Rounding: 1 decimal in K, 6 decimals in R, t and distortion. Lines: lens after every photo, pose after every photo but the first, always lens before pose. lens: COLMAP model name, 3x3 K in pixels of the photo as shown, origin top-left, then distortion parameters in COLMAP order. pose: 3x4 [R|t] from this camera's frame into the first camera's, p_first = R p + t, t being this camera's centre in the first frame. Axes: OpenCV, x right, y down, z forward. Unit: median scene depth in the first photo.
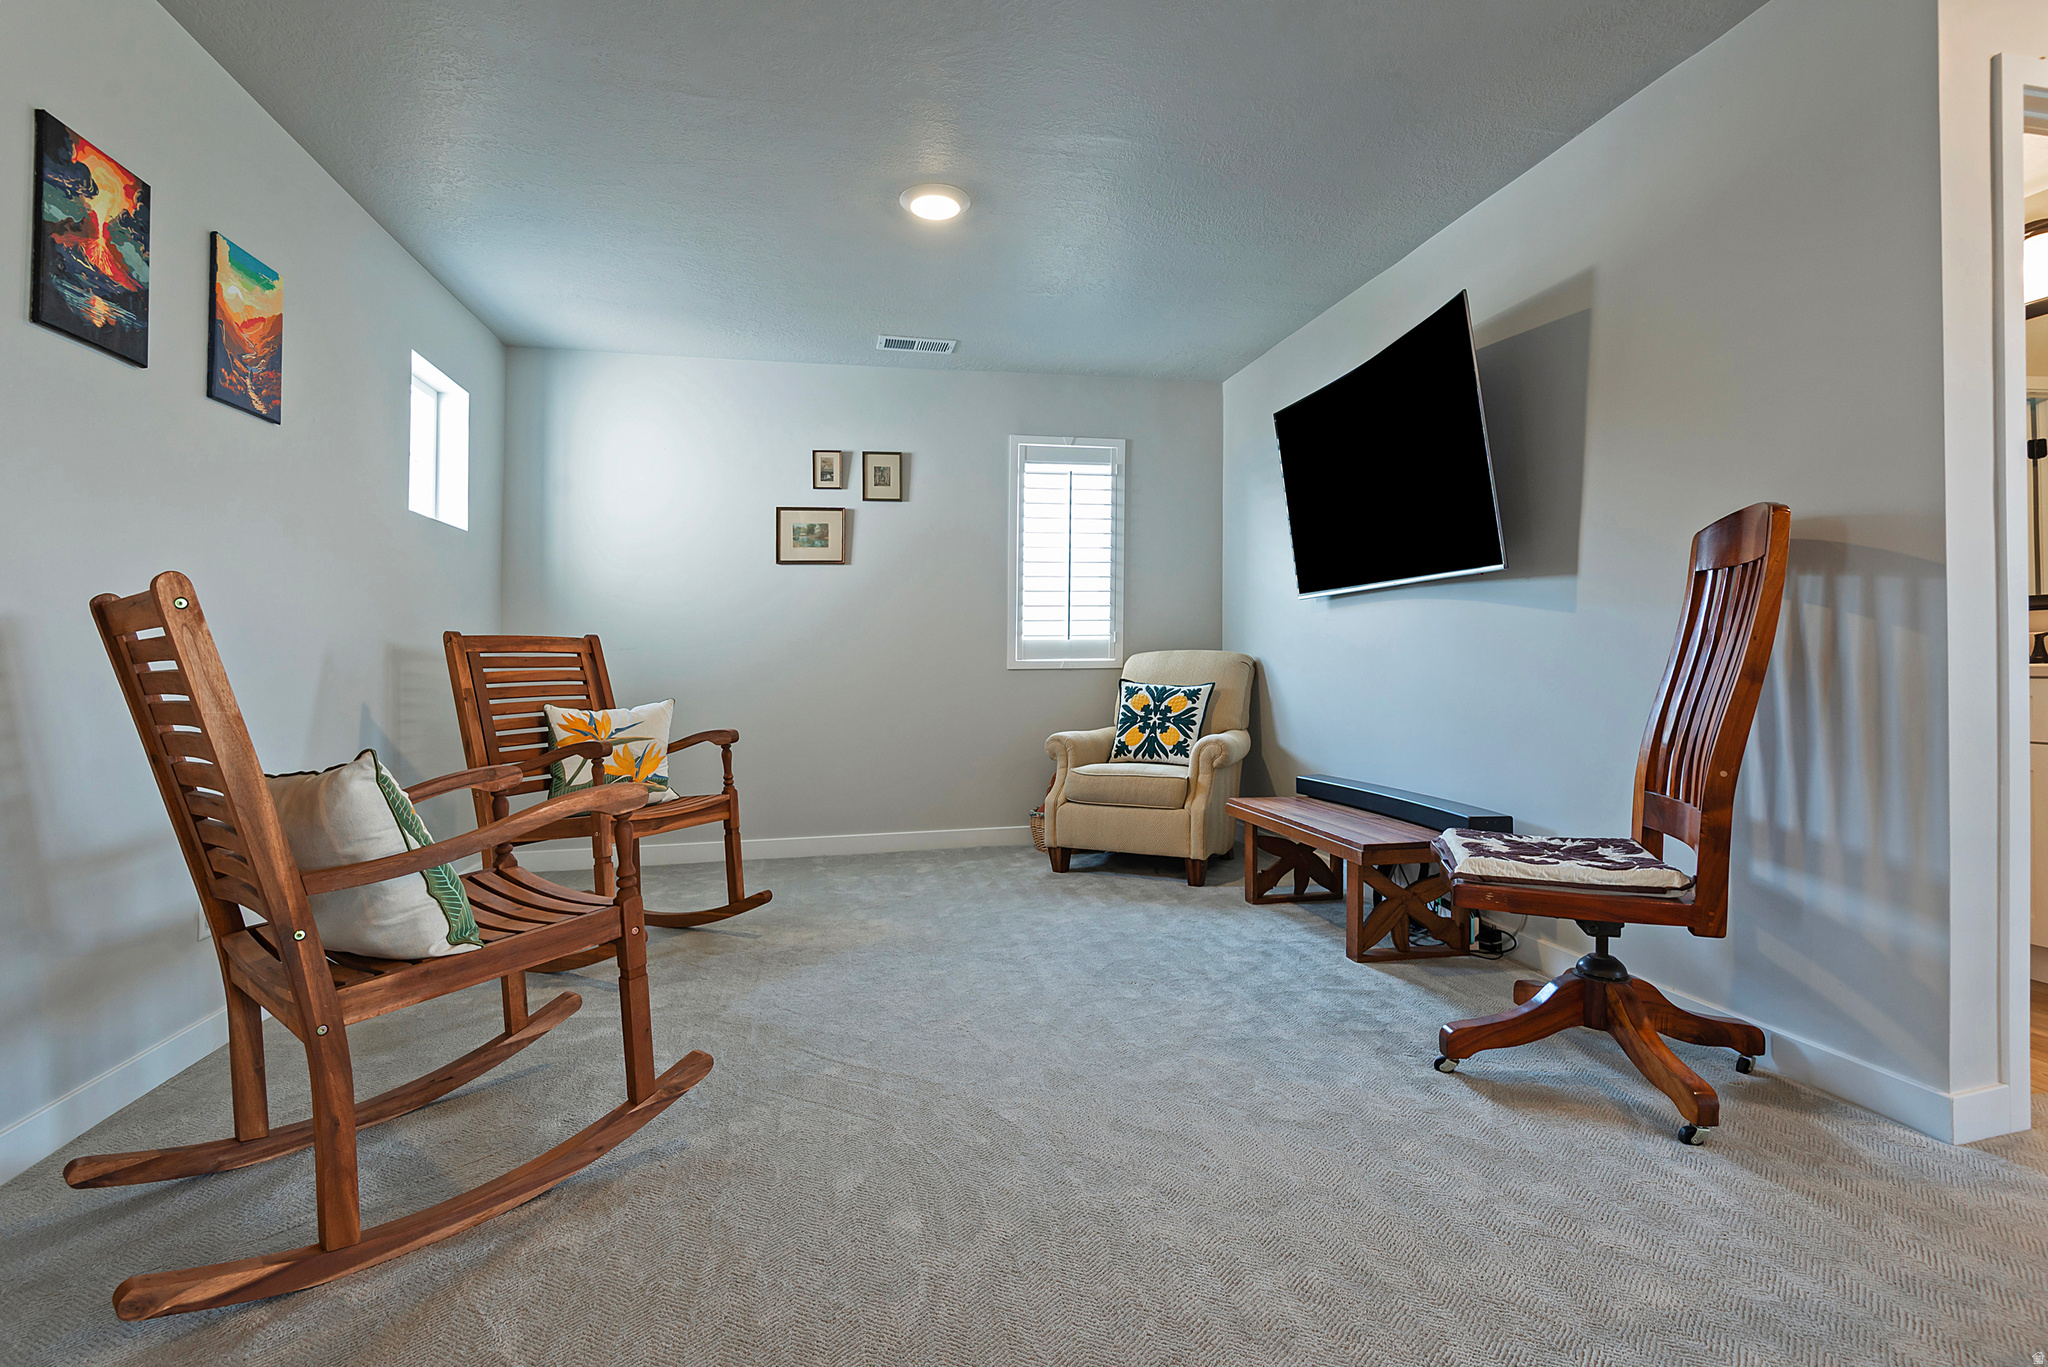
lens RADIAL K [[990.6, 0, 1029.5], [0, 990.6, 676.5], [0, 0, 1]] dist [0.005962, 0.000256]
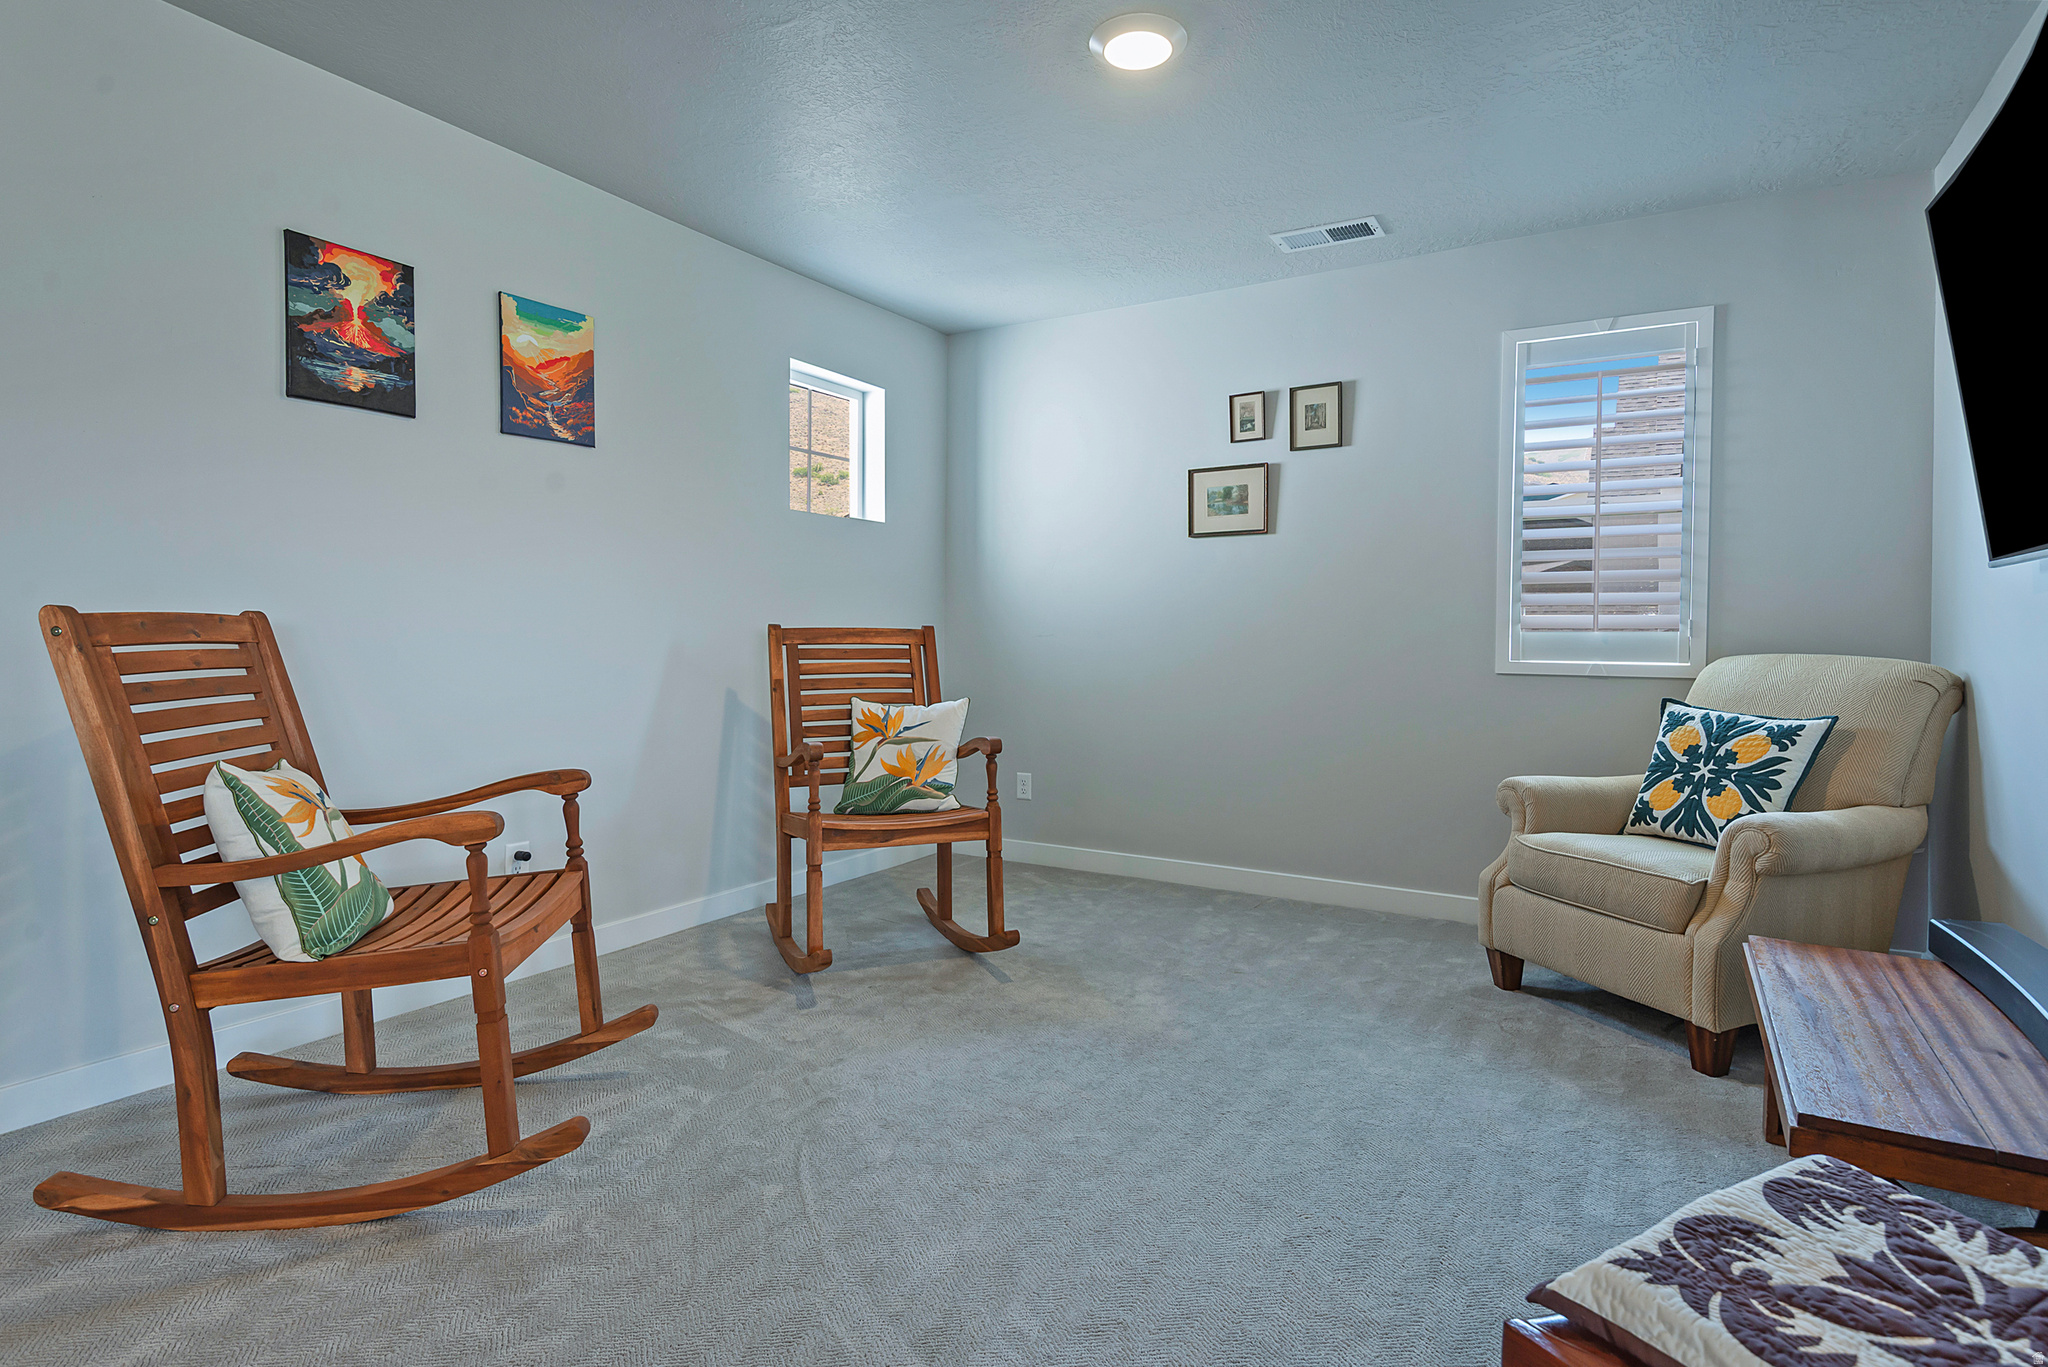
lens RADIAL K [[1040.4, 0, 1023.2], [0, 1040.4, 670.3], [0, 0, 1]] dist [0.008591, -0.000302]
pose [[0.730069, 0.042148, -0.682073, 0.338515], [-0.025216, 0.999078, 0.034746, -0.038623], [0.682909, -0.008168, 0.730458, 0.350512]]
